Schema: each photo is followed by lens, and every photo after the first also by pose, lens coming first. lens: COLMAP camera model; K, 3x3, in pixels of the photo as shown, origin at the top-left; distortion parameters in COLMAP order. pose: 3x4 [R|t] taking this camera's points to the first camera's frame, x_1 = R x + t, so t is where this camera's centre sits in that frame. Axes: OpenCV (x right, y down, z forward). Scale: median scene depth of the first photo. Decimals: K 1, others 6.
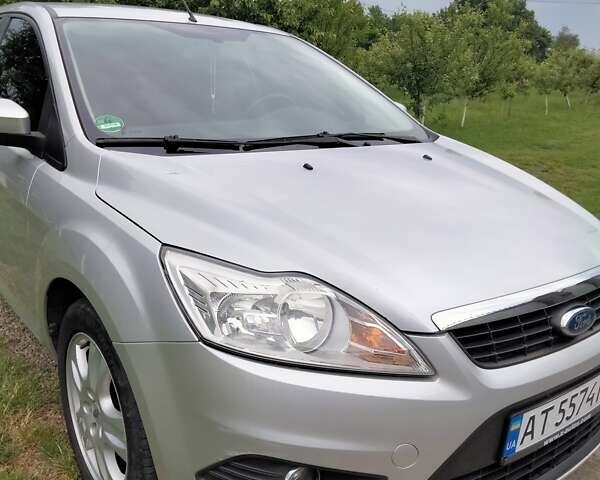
lens RADIAL K [[615.5, 0, 300.1], [0, 615.5, 227.8], [0, 0, 1]] dist [0.001047, -0.019788]
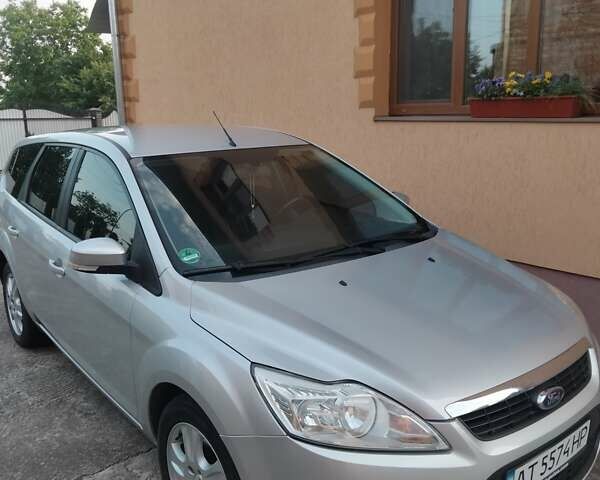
lens RADIAL K [[598.2, 0, 300.0], [0, 598.2, 240.0], [0, 0, 1]] dist [0.087768, -0.155035]
pose [[0.997995, -0.062810, -0.007830, -0.079043], [0.062631, 0.997810, -0.021294, -0.209366], [0.009151, 0.020761, 0.999743, -0.373940]]
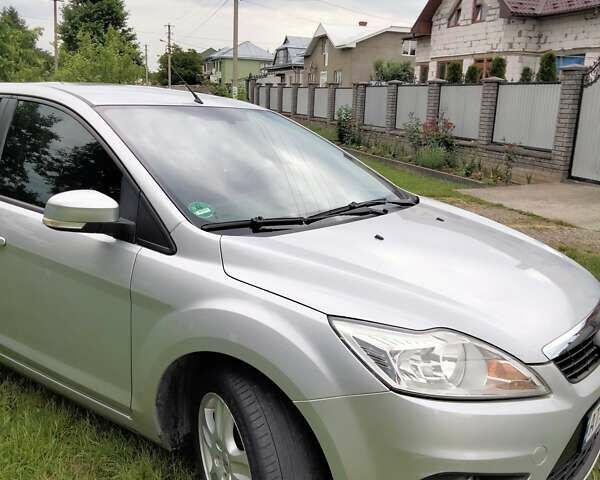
lens RADIAL K [[598.2, 0, 300.0], [0, 598.2, 240.0], [0, 0, 1]] dist [0.087768, -0.155035]
pose [[0.964319, -0.069938, 0.255340, -0.548102], [0.077229, 0.996839, -0.018627, -0.102269], [-0.253230, 0.037682, 0.966672, -0.154843]]
